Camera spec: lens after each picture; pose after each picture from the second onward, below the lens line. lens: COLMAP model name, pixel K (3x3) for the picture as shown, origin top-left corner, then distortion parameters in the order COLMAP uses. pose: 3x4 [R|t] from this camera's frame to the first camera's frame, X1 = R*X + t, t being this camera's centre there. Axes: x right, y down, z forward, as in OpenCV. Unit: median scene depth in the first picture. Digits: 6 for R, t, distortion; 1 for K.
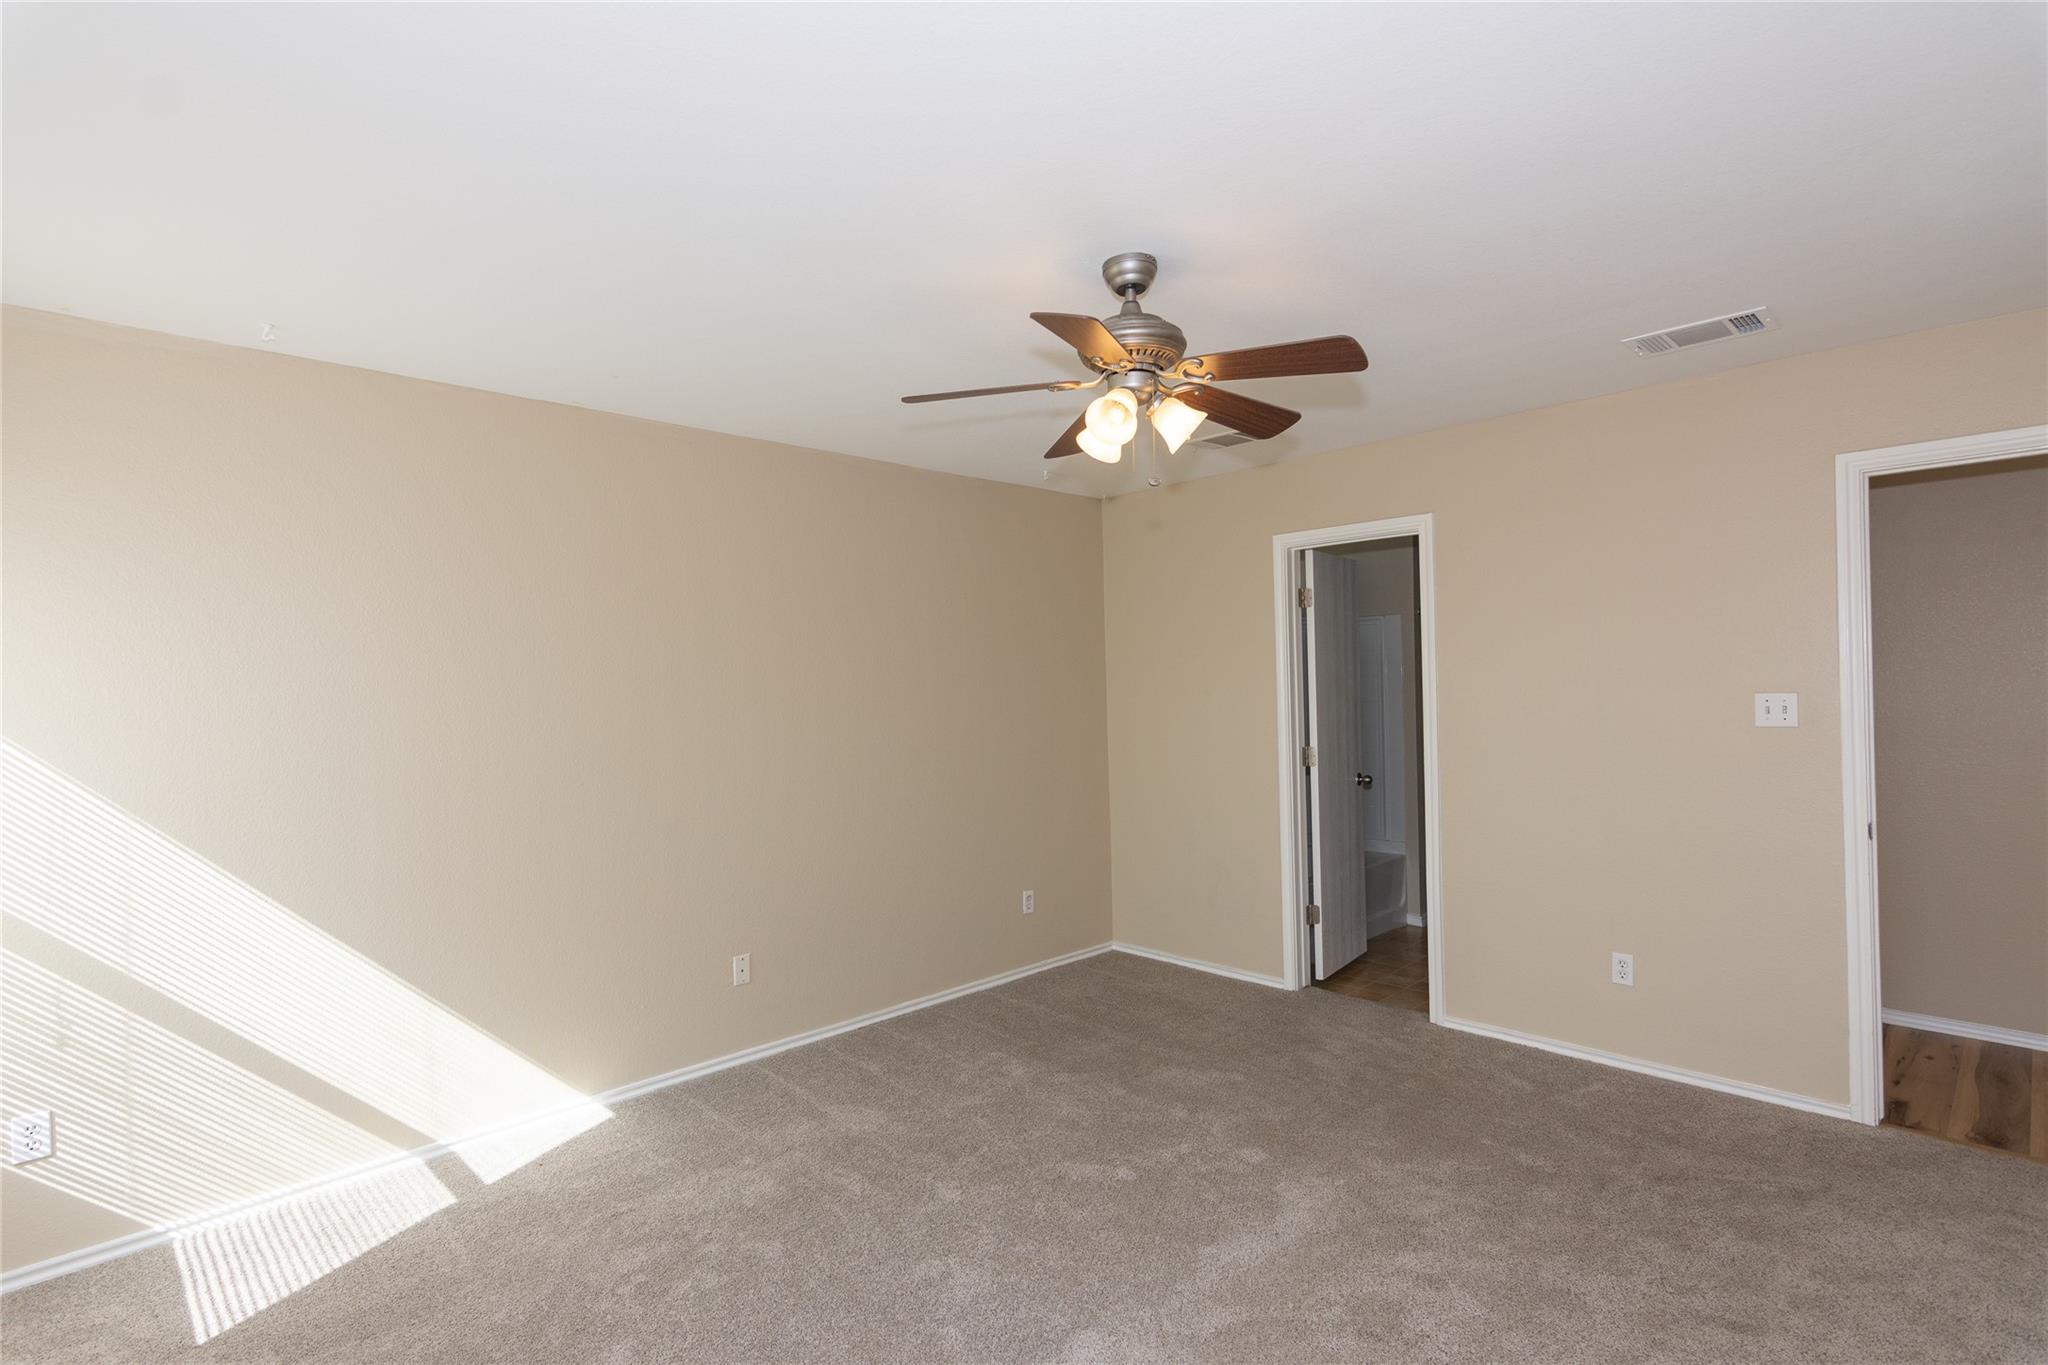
lens RADIAL K [[989.7, 0, 1020.0], [0, 989.7, 692.8], [0, 0, 1]] dist [-0.002613, 0.004163]
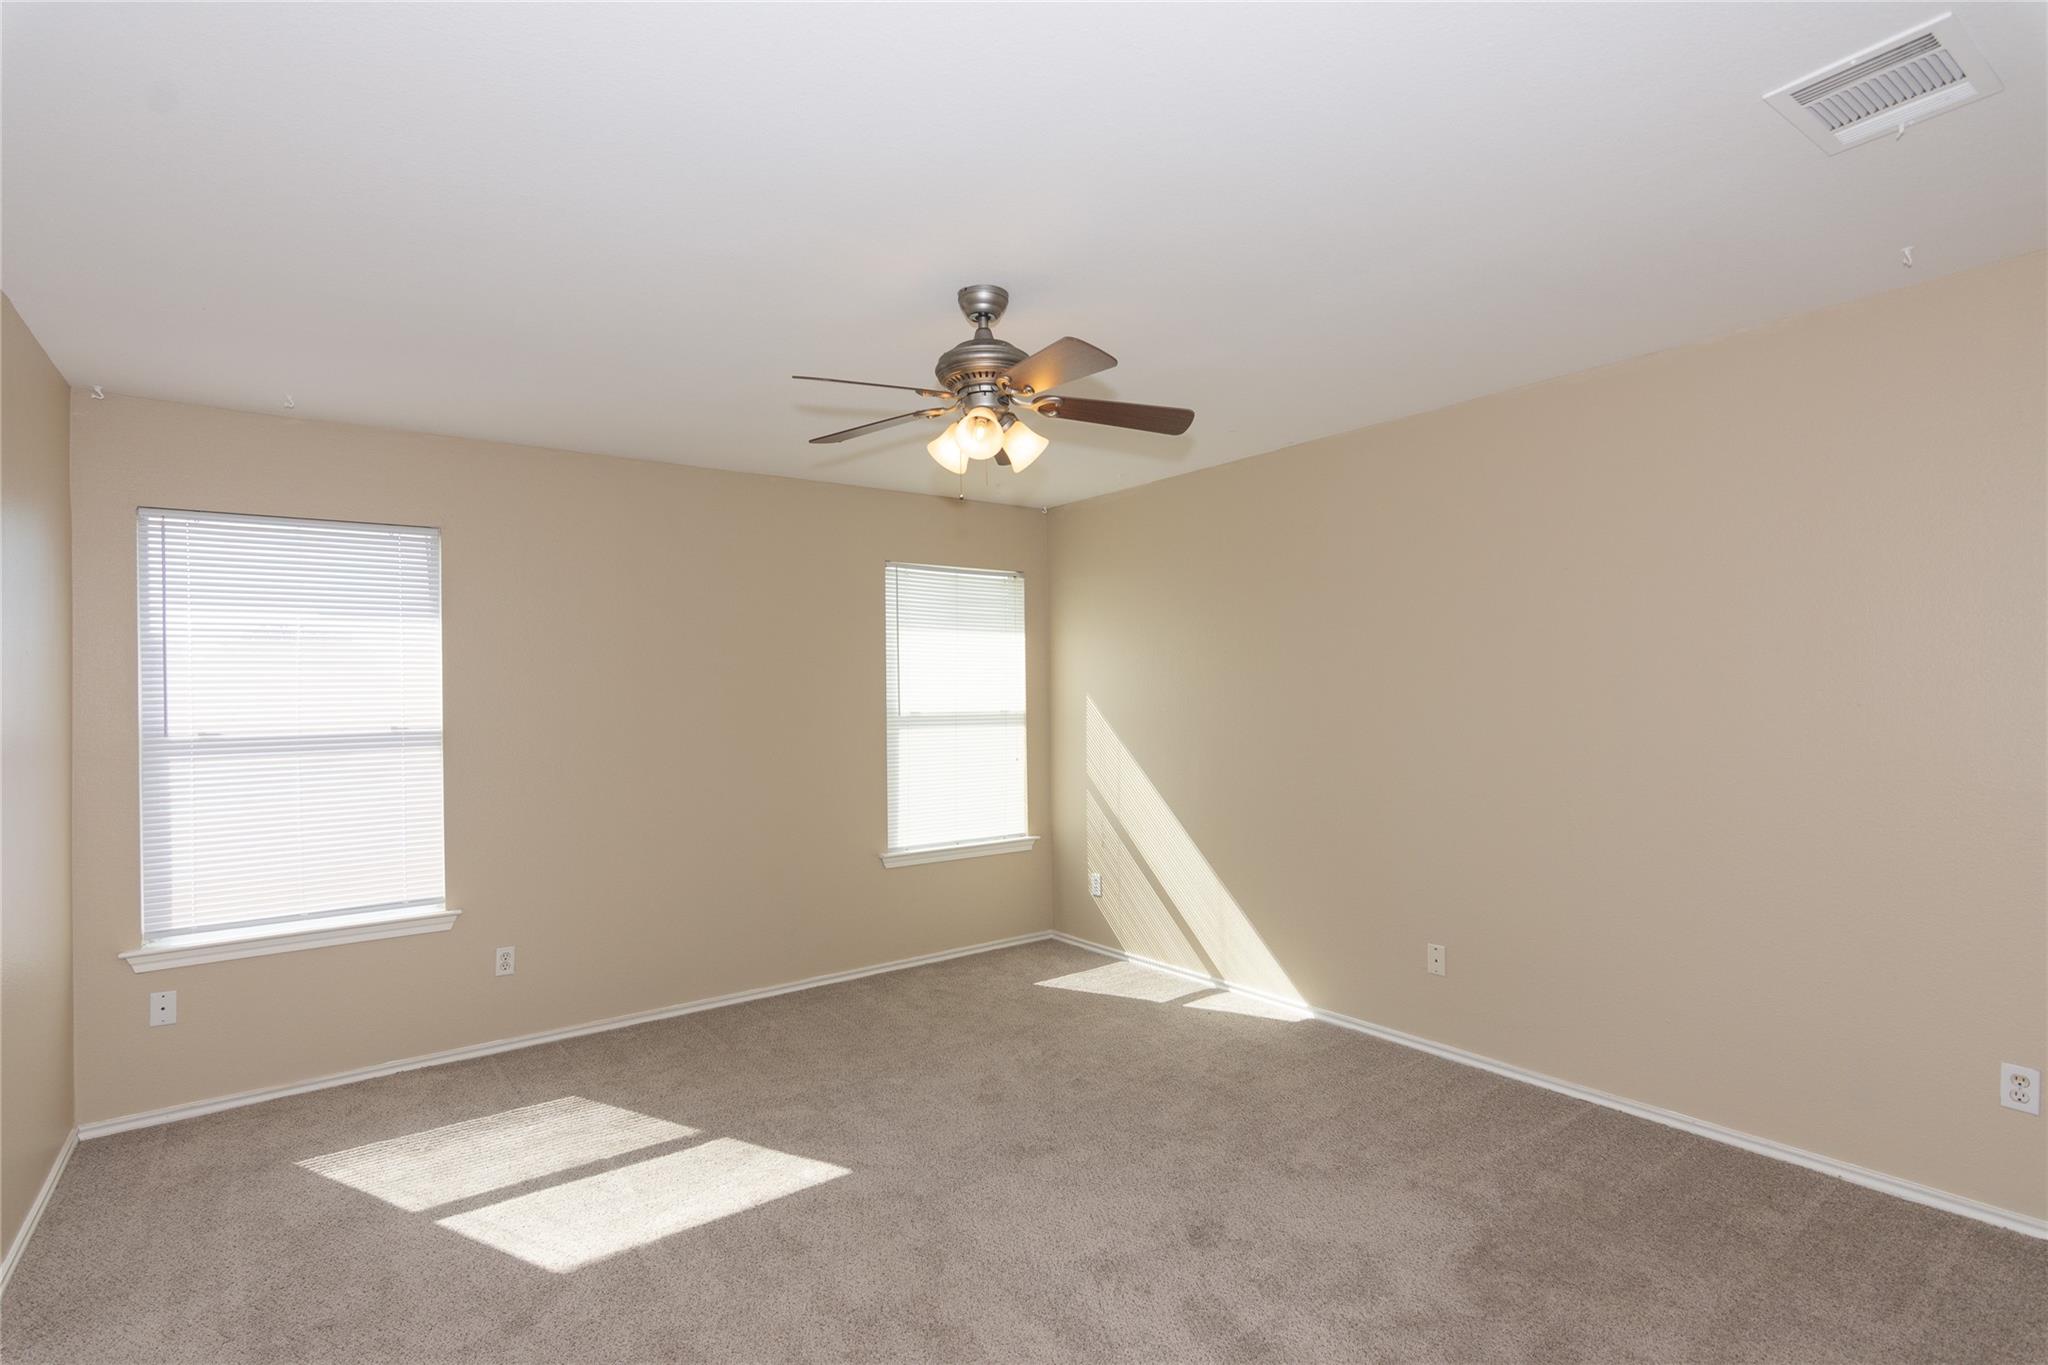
lens RADIAL K [[989.7, 0, 1020.0], [0, 989.7, 692.8], [0, 0, 1]] dist [-0.002613, 0.004163]
pose [[-0.136387, 0.023924, -0.990367, 1.017397], [0.018288, 0.999599, 0.021628, -0.016458], [0.990487, -0.015162, -0.136770, 1.010489]]
